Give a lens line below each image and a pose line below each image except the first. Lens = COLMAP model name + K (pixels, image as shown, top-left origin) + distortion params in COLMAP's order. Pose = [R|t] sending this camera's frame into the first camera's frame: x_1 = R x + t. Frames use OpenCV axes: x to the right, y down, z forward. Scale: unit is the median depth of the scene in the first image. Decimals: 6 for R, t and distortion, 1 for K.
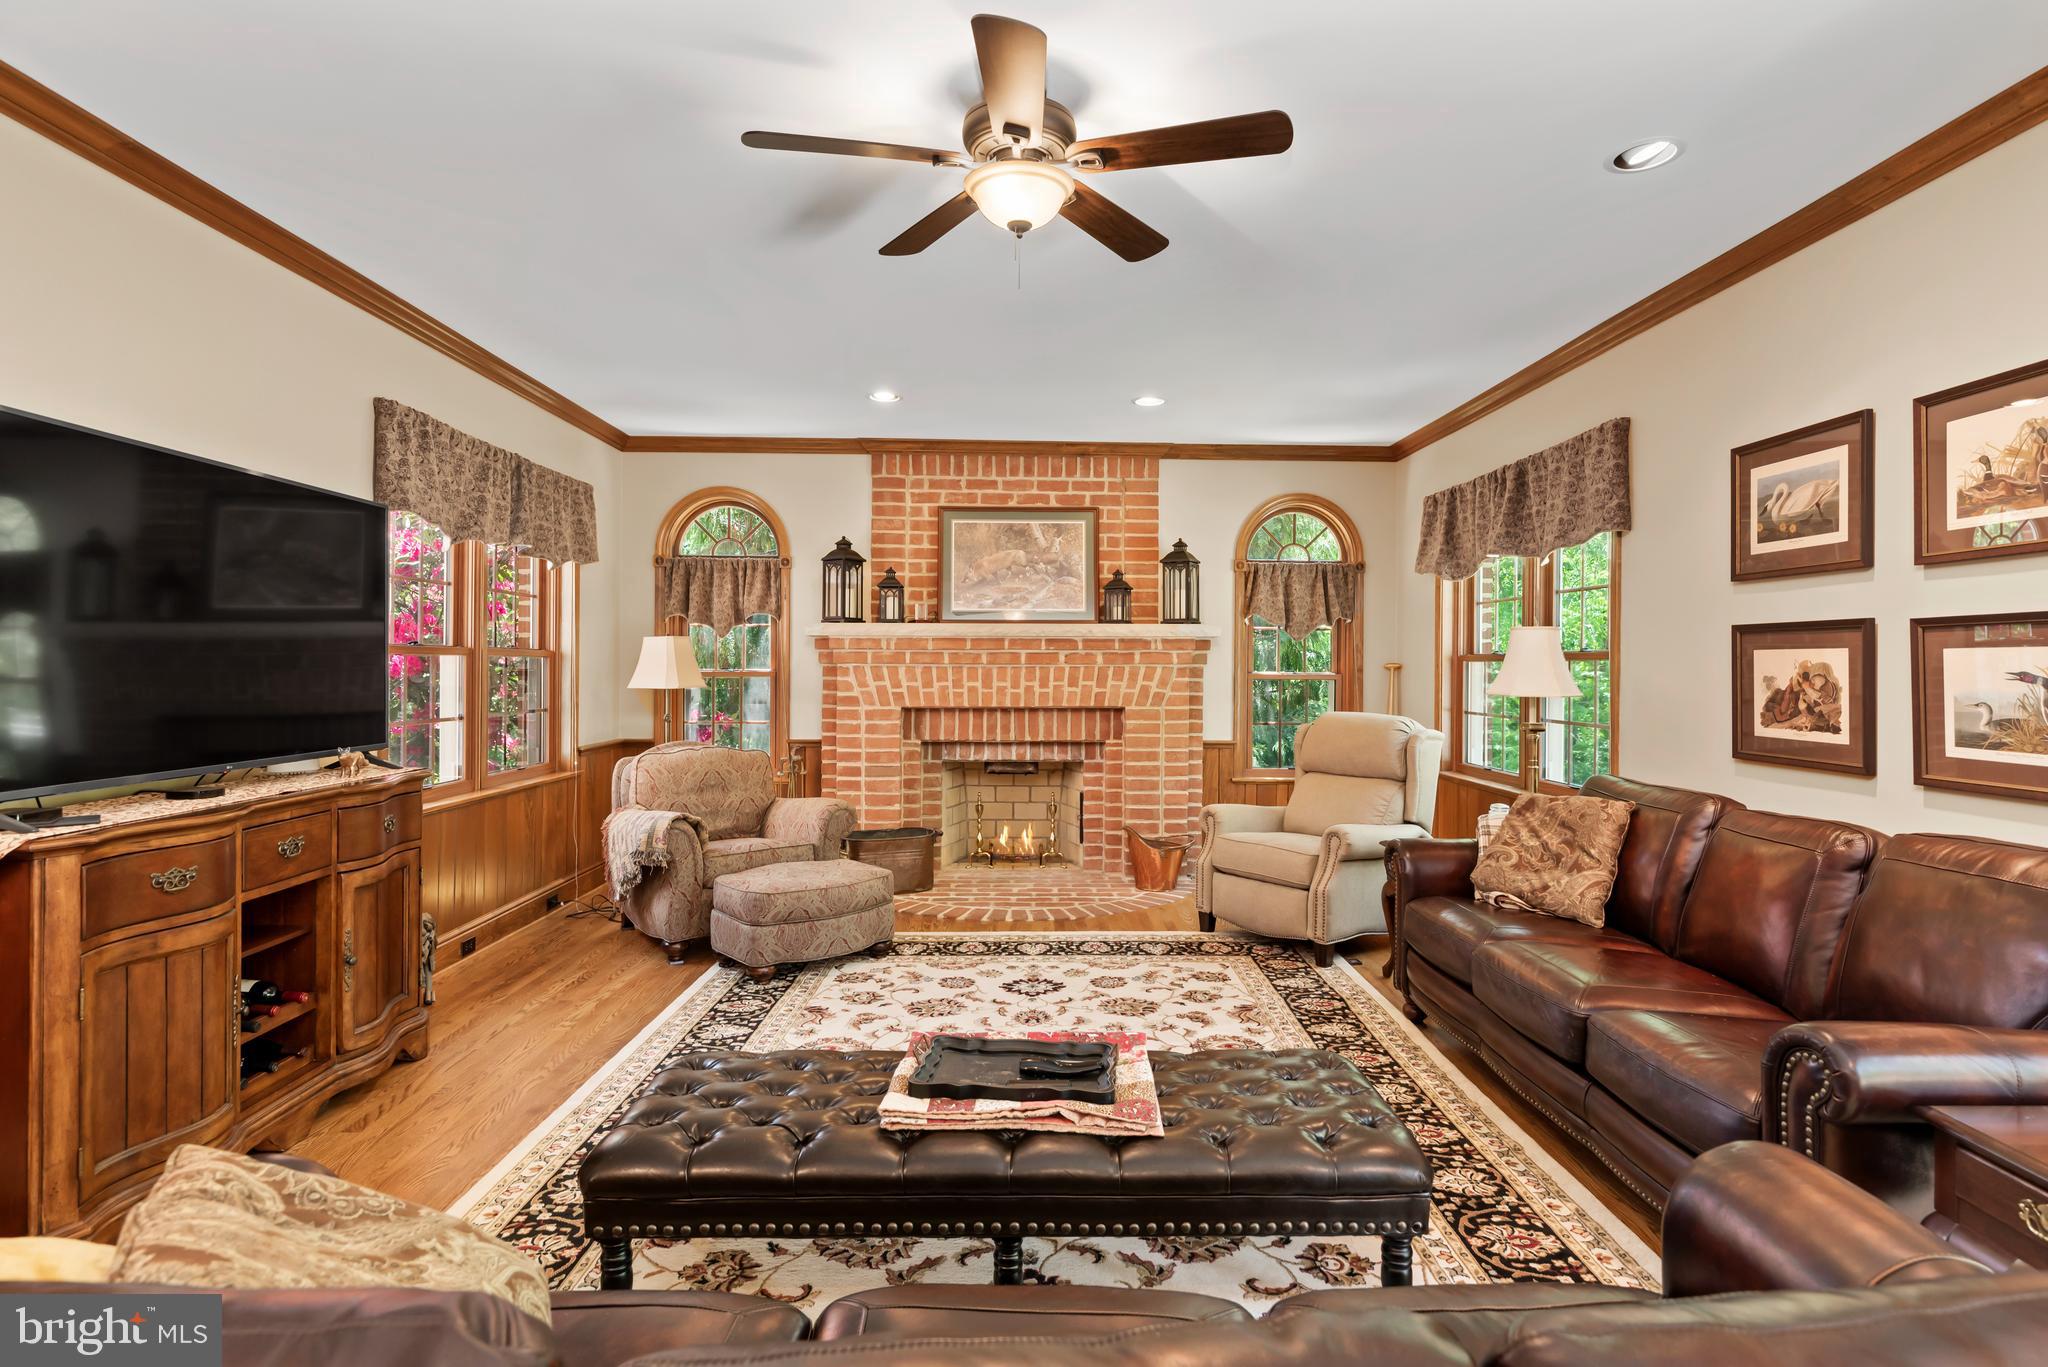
lens RADIAL K [[1005.3, 0, 1044.4], [0, 1005.3, 667.3], [0, 0, 1]] dist [0.000955, -0.001214]
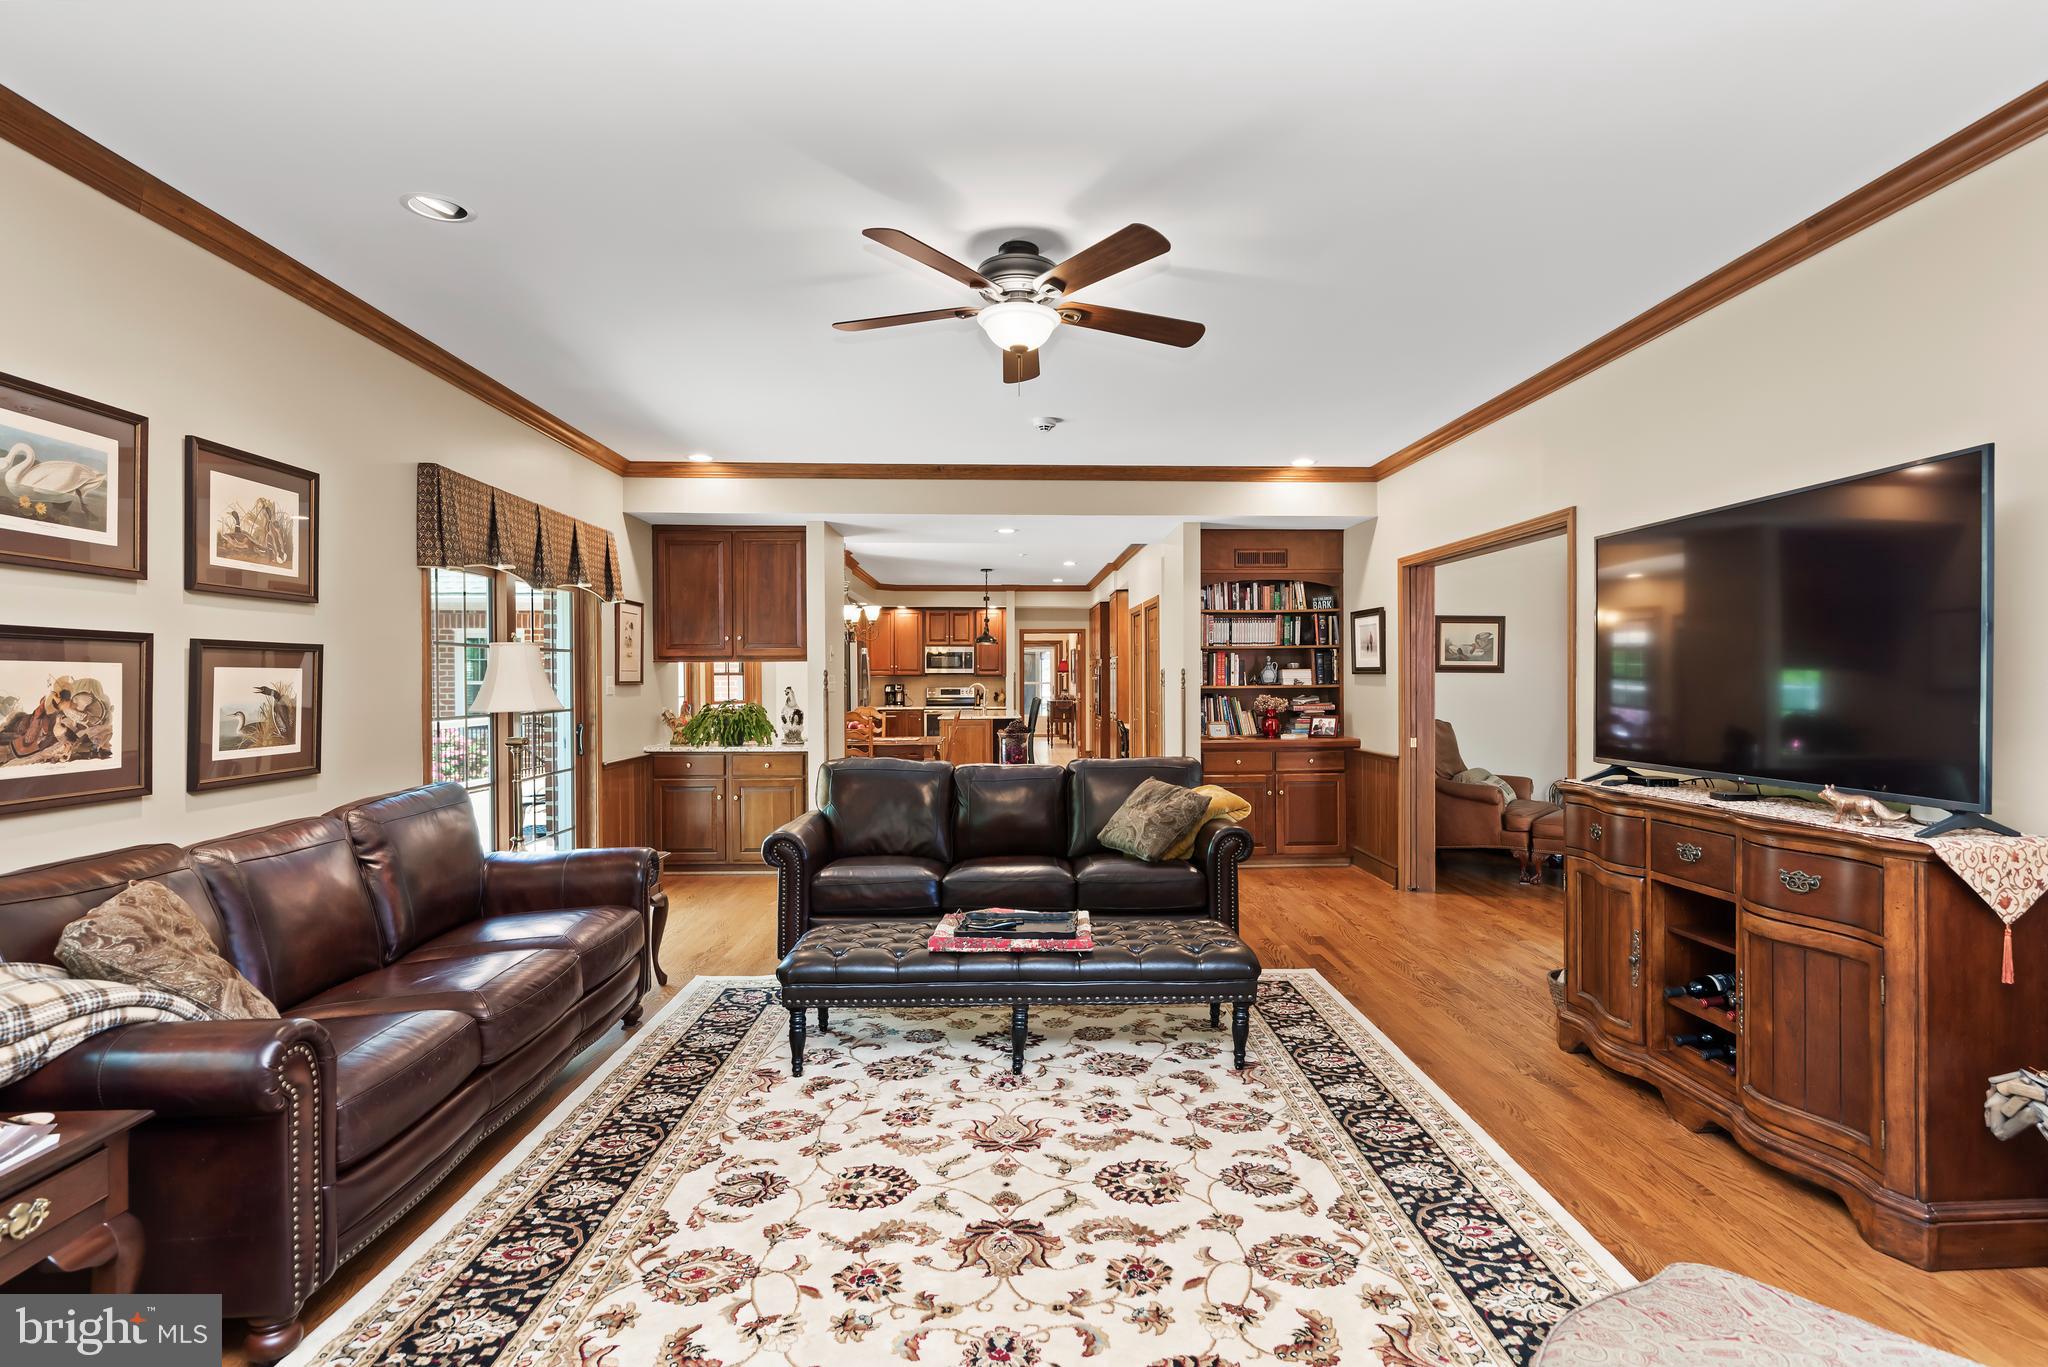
lens RADIAL K [[1005.3, 0, 1022.6], [0, 1005.3, 680.3], [0, 0, 1]] dist [0.000955, -0.001214]
pose [[-0.999941, -0.002296, 0.010603, -0.019999], [-0.002288, 0.999997, 0.000759, -0.003221], [-0.010604, 0.000735, -0.999944, 1.031790]]
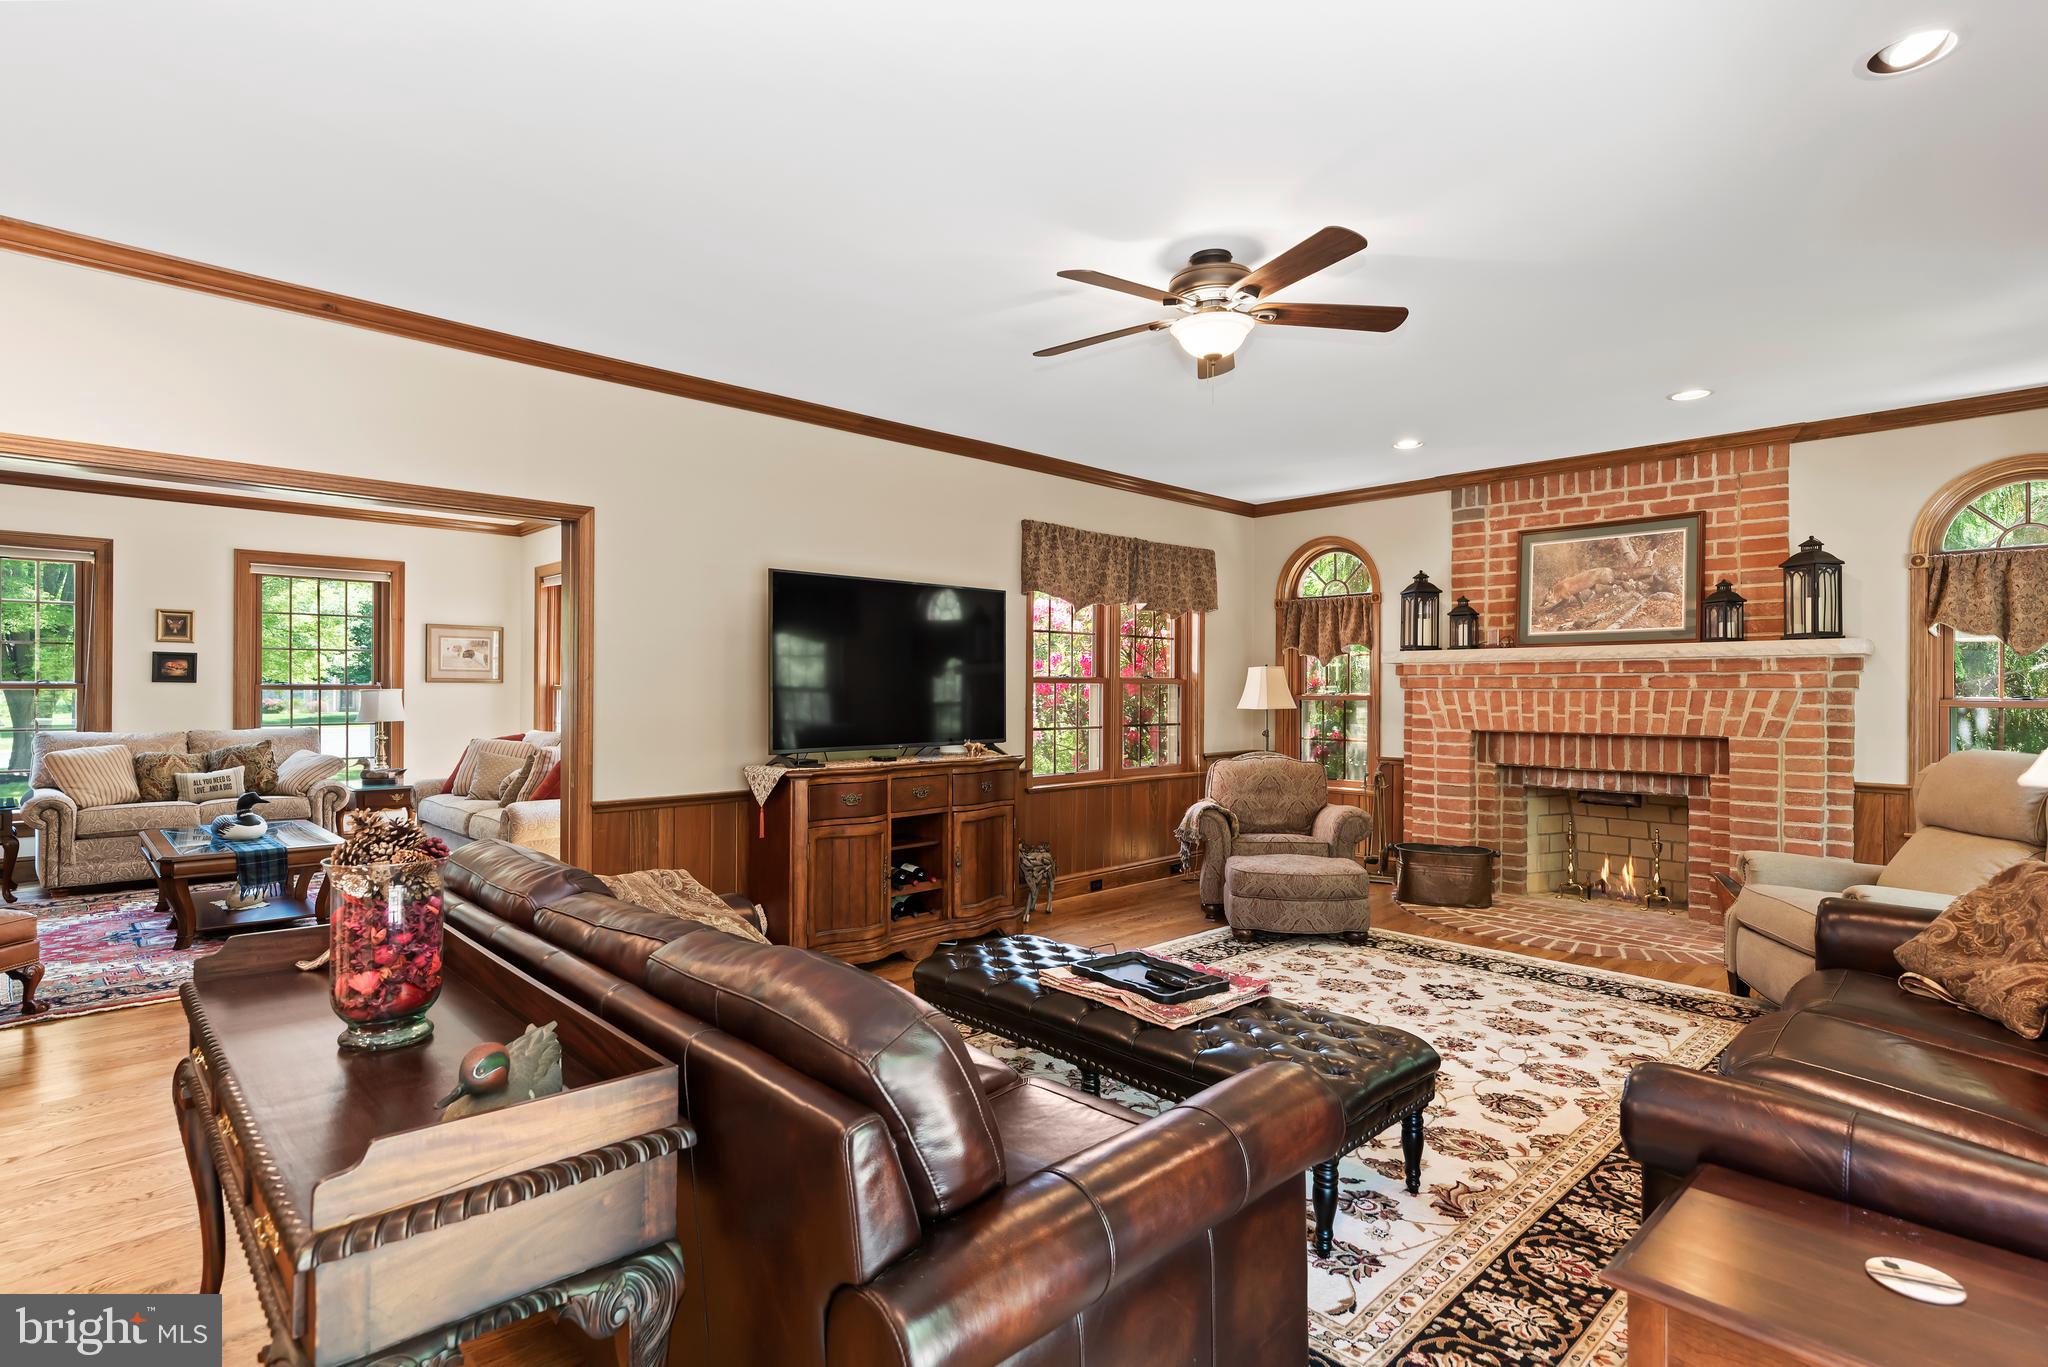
lens RADIAL K [[1005.3, 0, 1060.6], [0, 1005.3, 686.8], [0, 0, 1]] dist [0.000955, -0.001214]
pose [[0.685540, -0.004544, -0.728021, 0.354989], [0.000088, 0.999981, -0.006159, 0.001173], [0.728035, 0.004158, 0.685528, -0.021538]]
